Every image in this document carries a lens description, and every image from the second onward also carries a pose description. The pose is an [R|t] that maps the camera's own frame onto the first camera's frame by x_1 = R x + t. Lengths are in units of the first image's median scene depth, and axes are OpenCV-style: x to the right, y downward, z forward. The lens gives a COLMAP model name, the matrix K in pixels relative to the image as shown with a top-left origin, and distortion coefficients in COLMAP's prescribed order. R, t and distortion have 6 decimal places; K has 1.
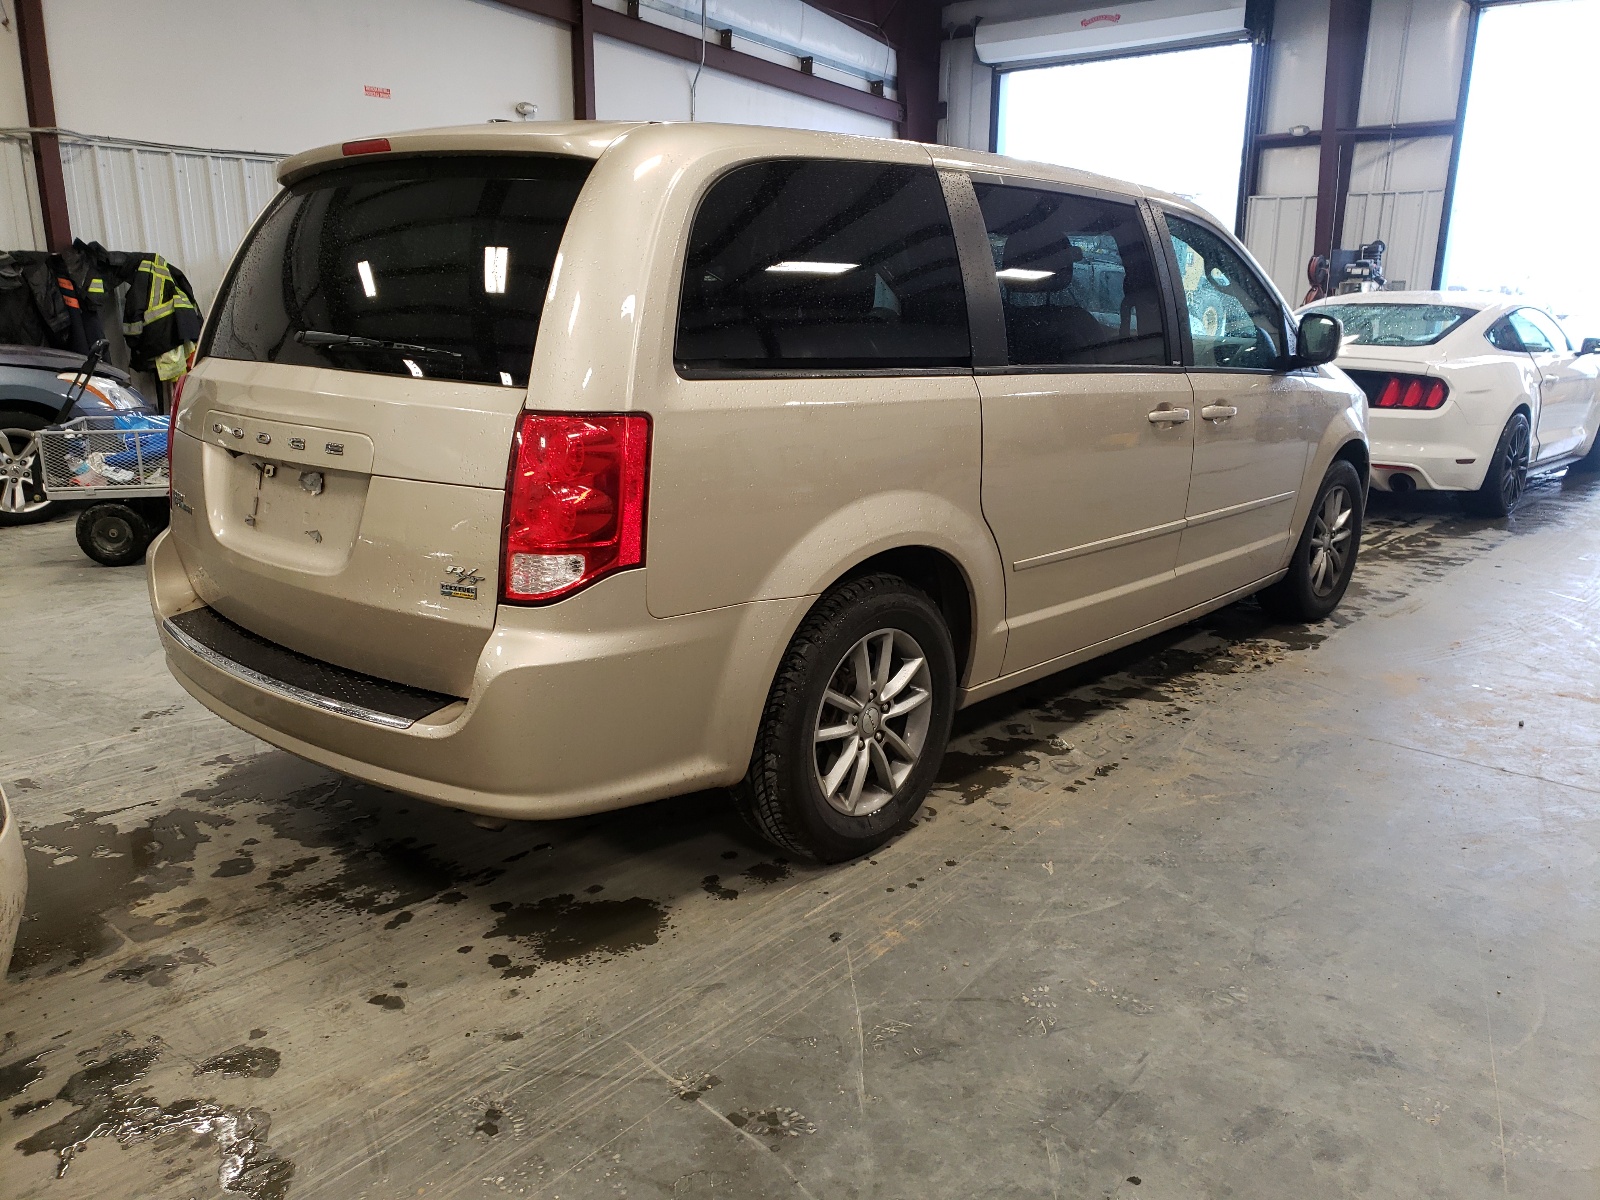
lens RADIAL K [[1239.7, 0, 805.2], [0, 1239.7, 602.9], [0, 0, 1]] dist [0.003898, 0.015722]
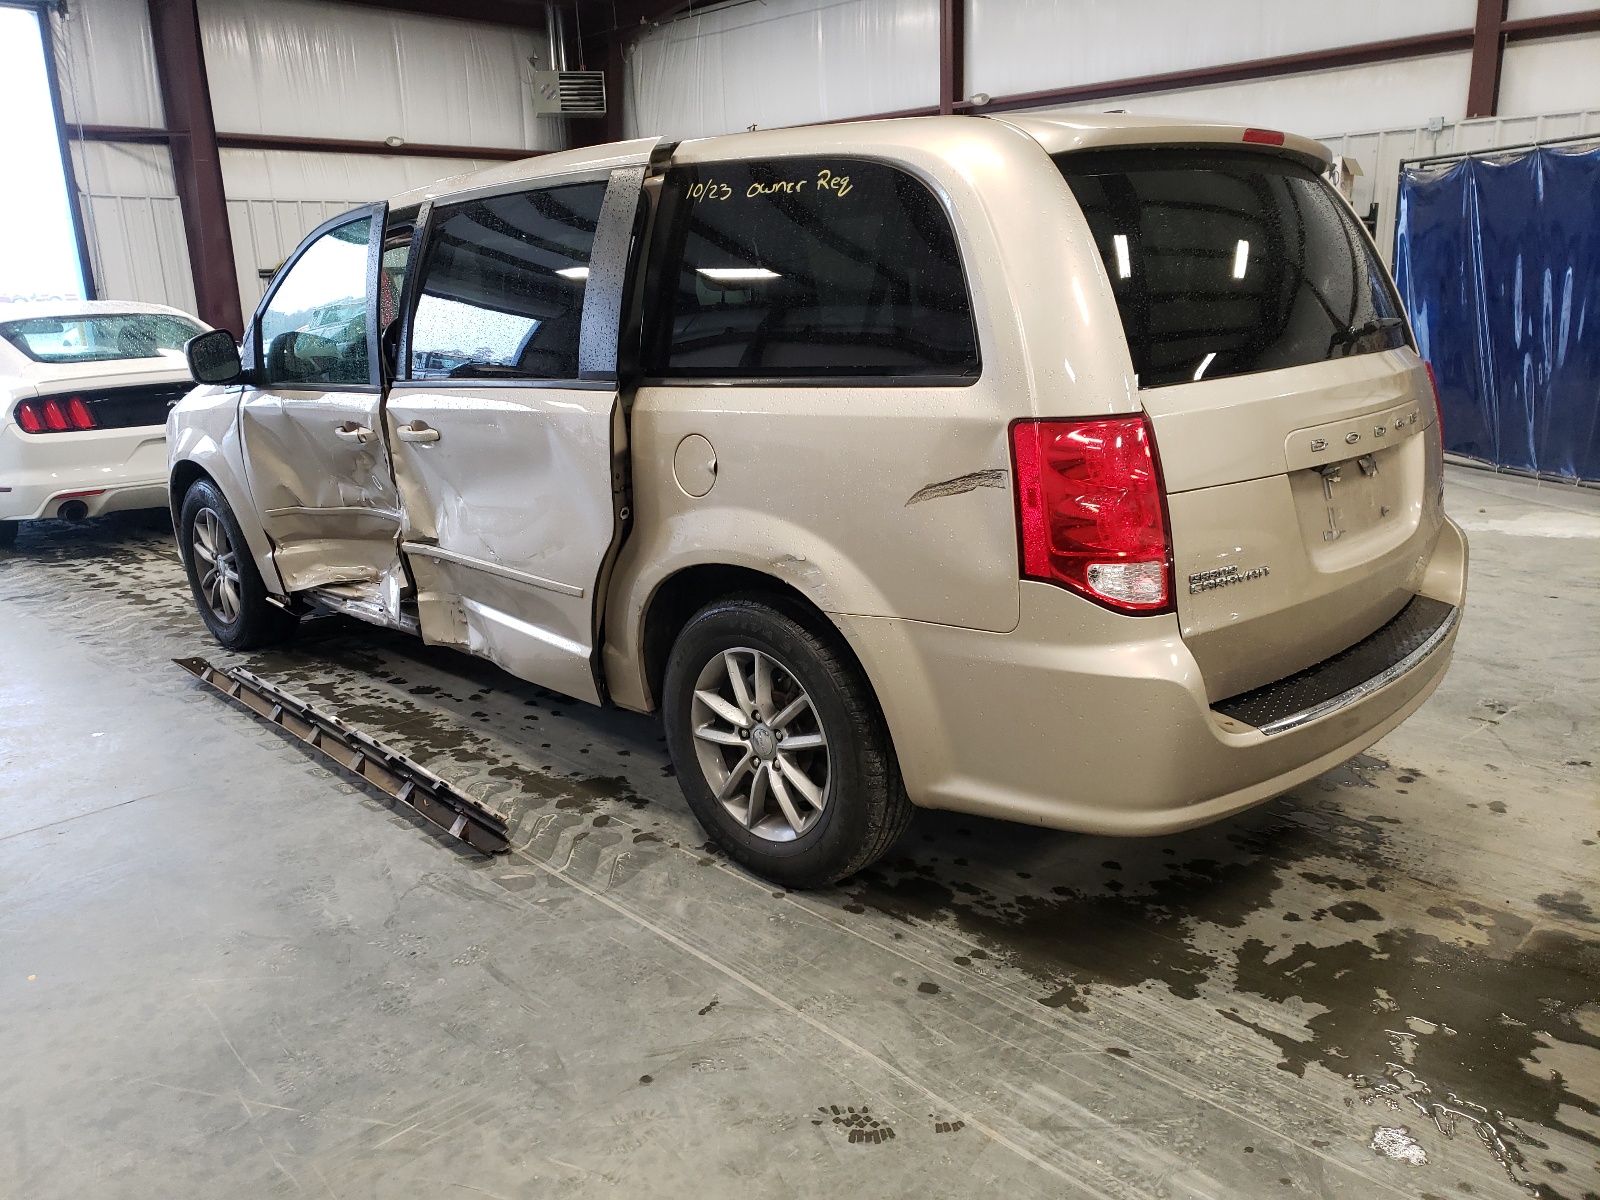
lens RADIAL K [[1239.7, 0, 795.6], [0, 1239.7, 596.9], [0, 0, 1]] dist [0.003898, 0.015722]
pose [[0.057398, -0.267263, 0.961913, -1.031620], [0.281850, 0.928645, 0.241202, -0.269994], [-0.957740, 0.257271, 0.128631, 0.963318]]
